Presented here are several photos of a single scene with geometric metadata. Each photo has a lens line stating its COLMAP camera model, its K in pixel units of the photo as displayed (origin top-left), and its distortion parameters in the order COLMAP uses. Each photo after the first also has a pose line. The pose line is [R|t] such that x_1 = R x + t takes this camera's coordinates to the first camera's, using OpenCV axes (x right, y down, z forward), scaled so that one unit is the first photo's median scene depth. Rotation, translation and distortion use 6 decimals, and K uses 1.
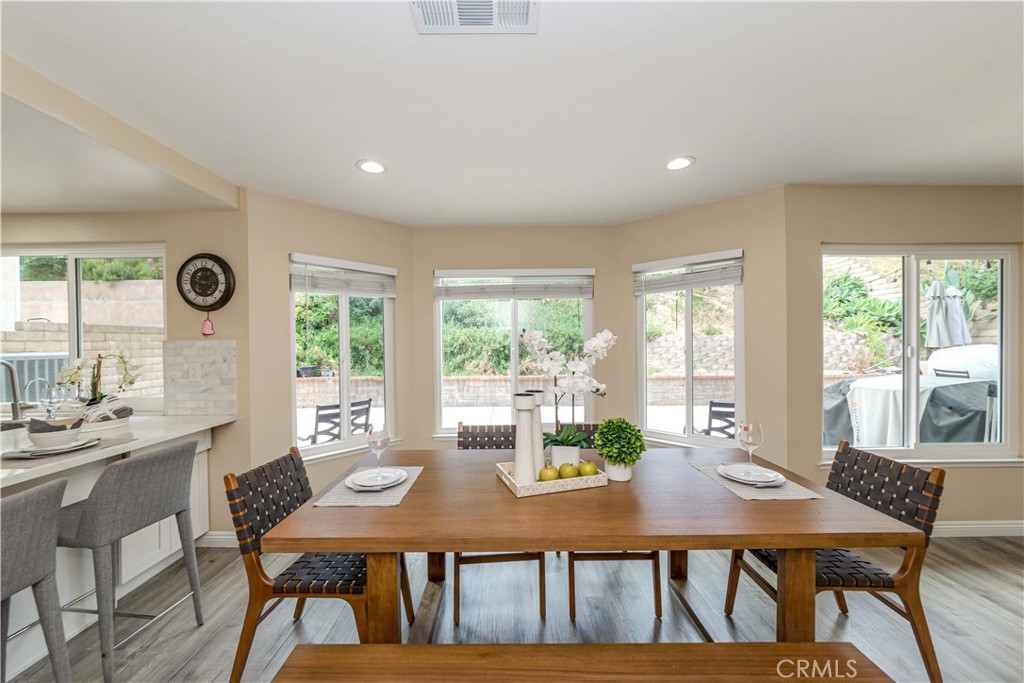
lens RADIAL K [[390.4, 0, 511.7], [0, 390.4, 348.3], [0, 0, 1]] dist [-0.007575, 0.000513]
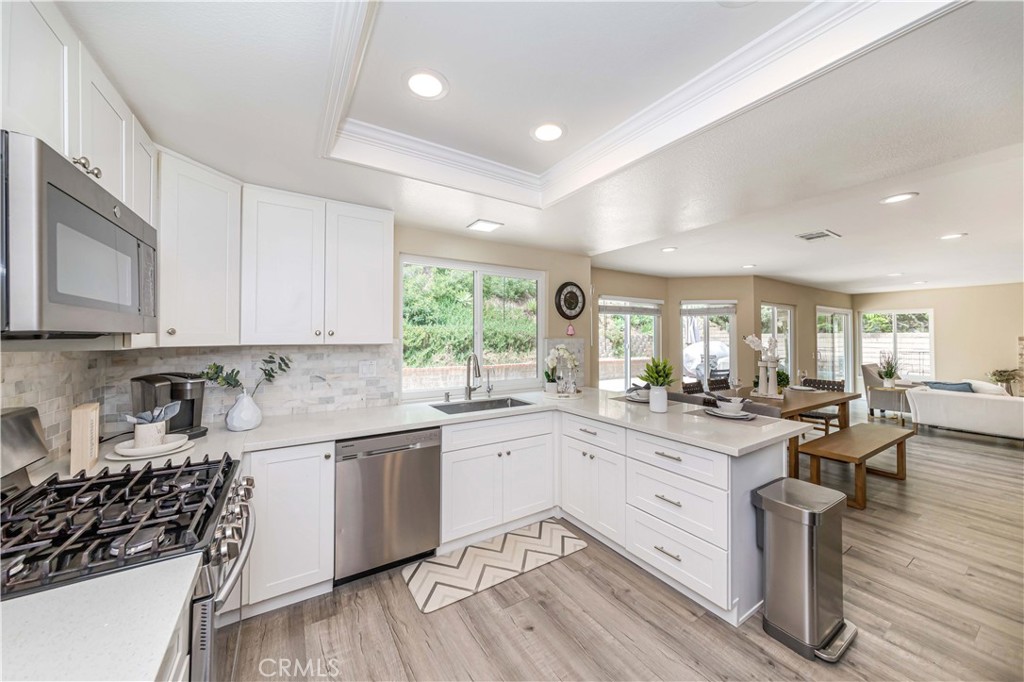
lens RADIAL K [[362.7, 0, 510.7], [0, 362.7, 335.6], [0, 0, 1]] dist [0.010577, 0.000386]
pose [[0.839098, 0.013956, 0.543801, -1.695509], [-0.002800, 0.999768, -0.021338, -0.001026], [-0.543973, 0.016382, 0.838943, -0.068903]]
